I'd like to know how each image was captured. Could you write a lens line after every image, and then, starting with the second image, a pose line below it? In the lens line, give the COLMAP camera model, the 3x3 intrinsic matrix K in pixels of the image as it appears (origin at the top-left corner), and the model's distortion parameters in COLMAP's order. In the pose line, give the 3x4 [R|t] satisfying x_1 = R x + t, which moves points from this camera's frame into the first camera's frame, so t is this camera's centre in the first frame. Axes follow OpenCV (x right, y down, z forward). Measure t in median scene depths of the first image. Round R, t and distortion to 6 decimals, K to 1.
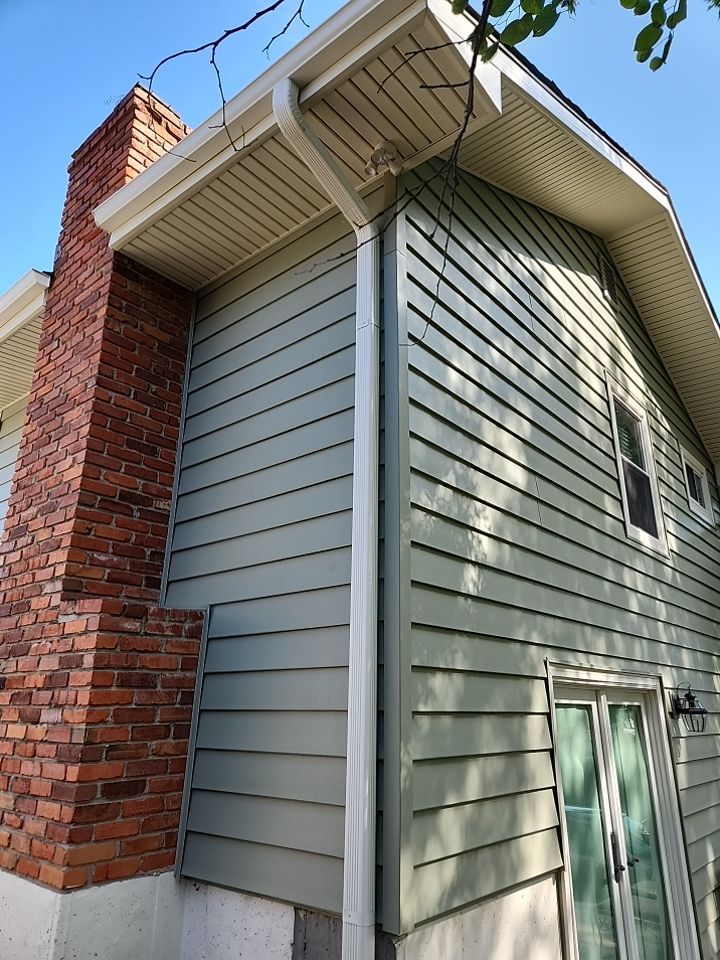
lens RADIAL K [[641.5, 0, 360.0], [0, 641.5, 480.0], [0, 0, 1]] dist [0.071519, -0.047287]
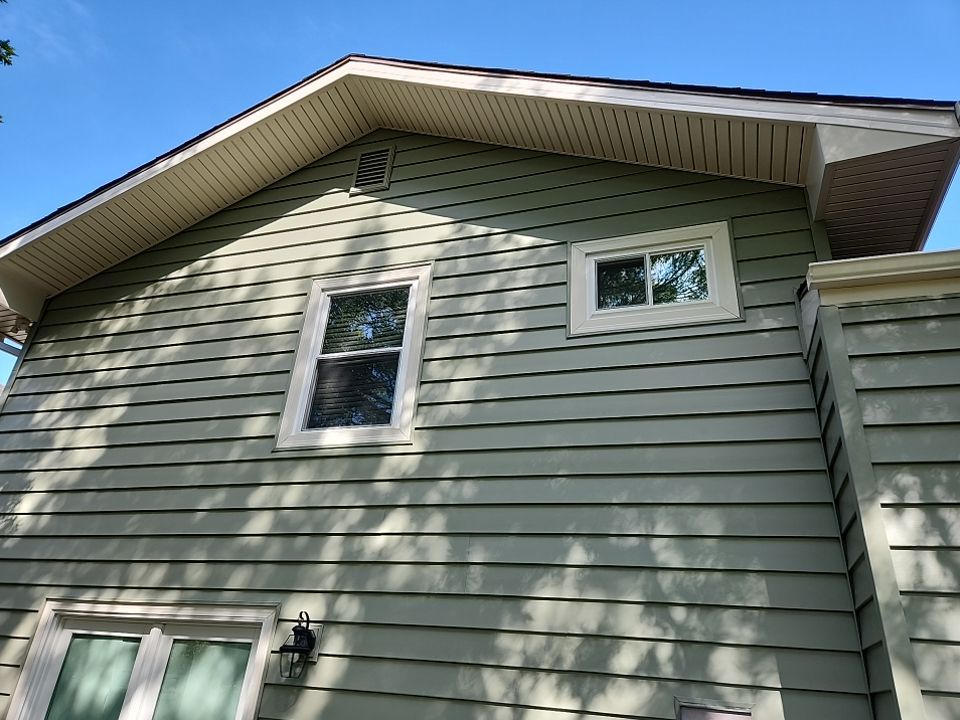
lens RADIAL K [[641.5, 0, 480.0], [0, 641.5, 360.0], [0, 0, 1]] dist [0.071519, -0.047287]
pose [[0.373362, -0.394287, -0.839725, 1.763757], [0.236982, 0.915687, -0.324587, 0.440936], [0.896906, -0.077811, 0.435322, 1.149565]]
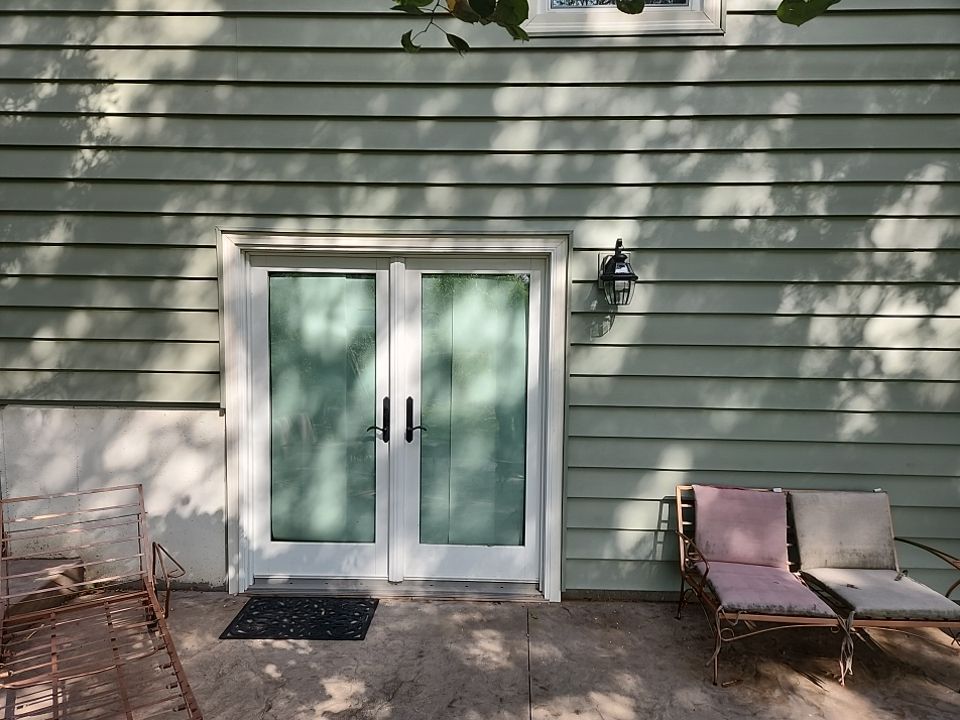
lens RADIAL K [[641.5, 0, 480.0], [0, 641.5, 360.0], [0, 0, 1]] dist [0.071519, -0.047287]
pose [[0.626117, 0.061666, -0.777287, 1.232406], [0.247546, 0.929575, 0.273150, 0.269712], [0.739391, -0.363438, 0.566758, 0.605099]]
